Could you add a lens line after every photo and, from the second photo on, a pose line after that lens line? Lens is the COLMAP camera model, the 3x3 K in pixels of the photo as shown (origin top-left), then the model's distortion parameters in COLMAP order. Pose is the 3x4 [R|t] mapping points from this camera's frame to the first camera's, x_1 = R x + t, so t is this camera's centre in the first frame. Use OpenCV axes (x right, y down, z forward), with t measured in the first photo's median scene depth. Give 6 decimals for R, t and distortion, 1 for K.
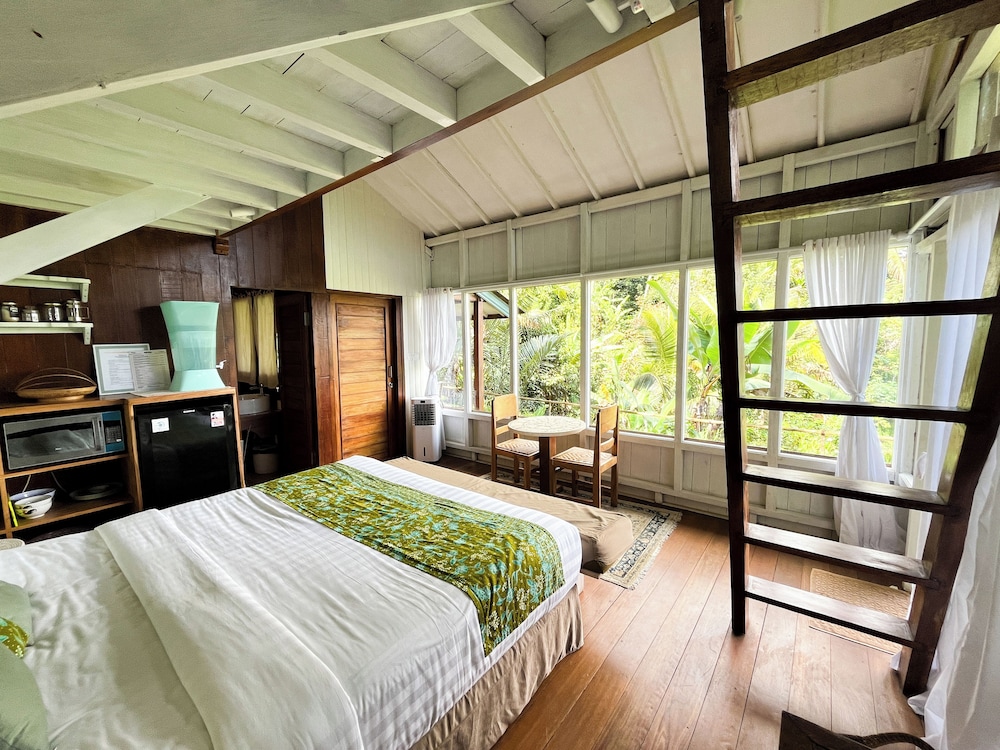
lens RADIAL K [[408.9, 0, 501.0], [0, 408.9, 375.2], [0, 0, 1]] dist [-0.002612, -0.000050]
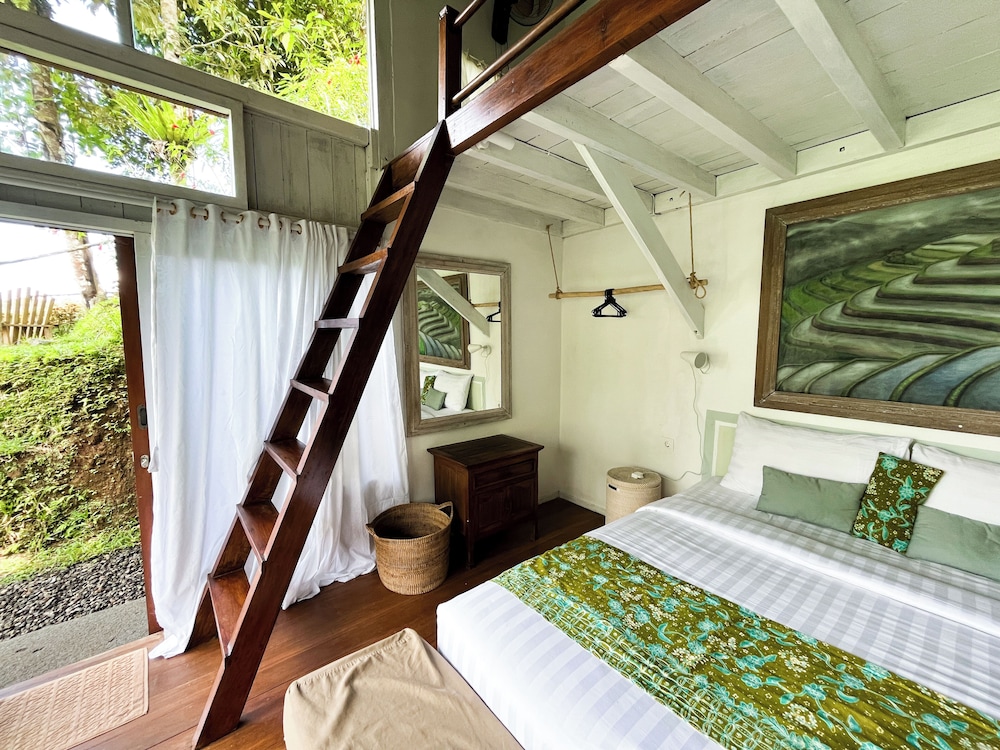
lens RADIAL K [[408.9, 0, 499.4], [0, 408.9, 370.9], [0, 0, 1]] dist [-0.002612, -0.000050]
pose [[-0.976544, -0.008395, 0.215155, -0.039752], [0.028980, 0.985023, 0.169968, -0.085915], [-0.213359, 0.172217, -0.961675, 0.948684]]
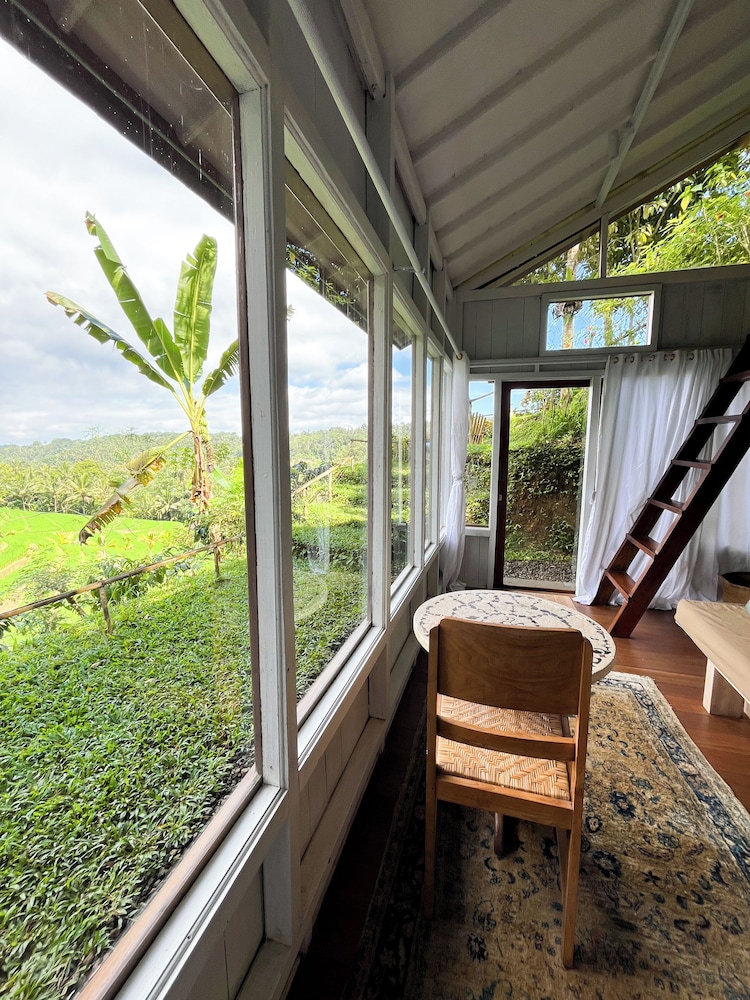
lens RADIAL K [[408.9, 0, 375.1], [0, 408.9, 493.6], [0, 0, 1]] dist [-0.002612, -0.000050]
pose [[-0.344542, -0.104888, 0.932893, -0.219428], [0.078631, 0.987022, 0.140014, -0.083516], [-0.935472, 0.121595, -0.331823, 1.326604]]
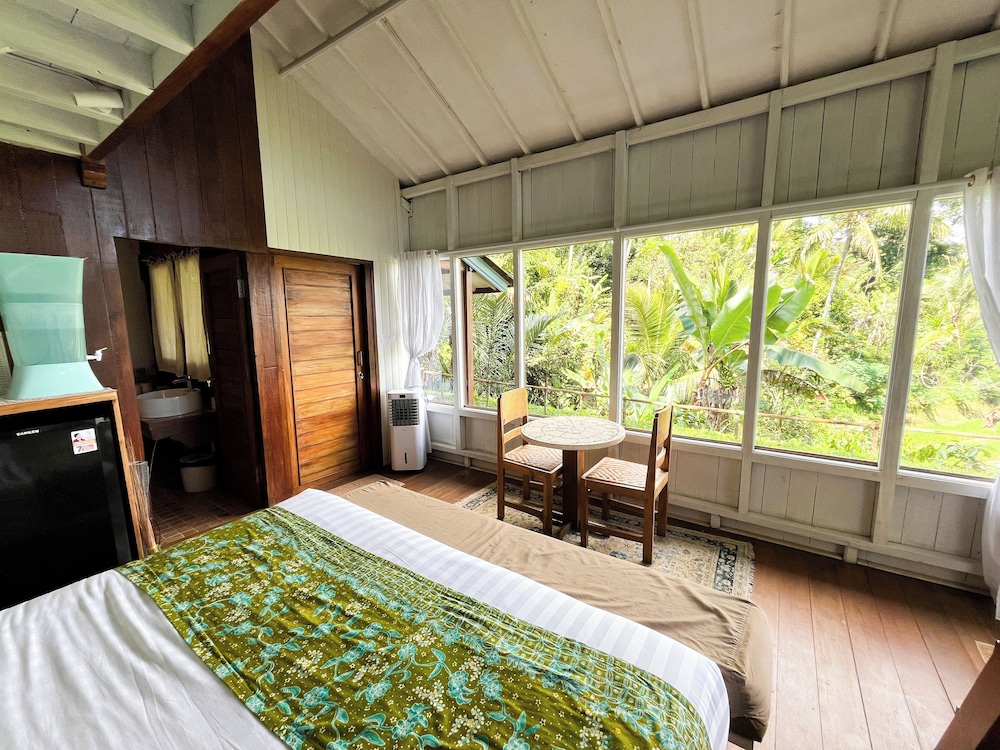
lens RADIAL K [[408.9, 0, 499.6], [0, 408.9, 374.7], [0, 0, 1]] dist [-0.002612, -0.000050]
pose [[0.998081, -0.009530, 0.061188, -0.077061], [0.006499, 0.998751, 0.049546, -0.021547], [-0.061584, -0.049053, 0.996896, 0.299202]]
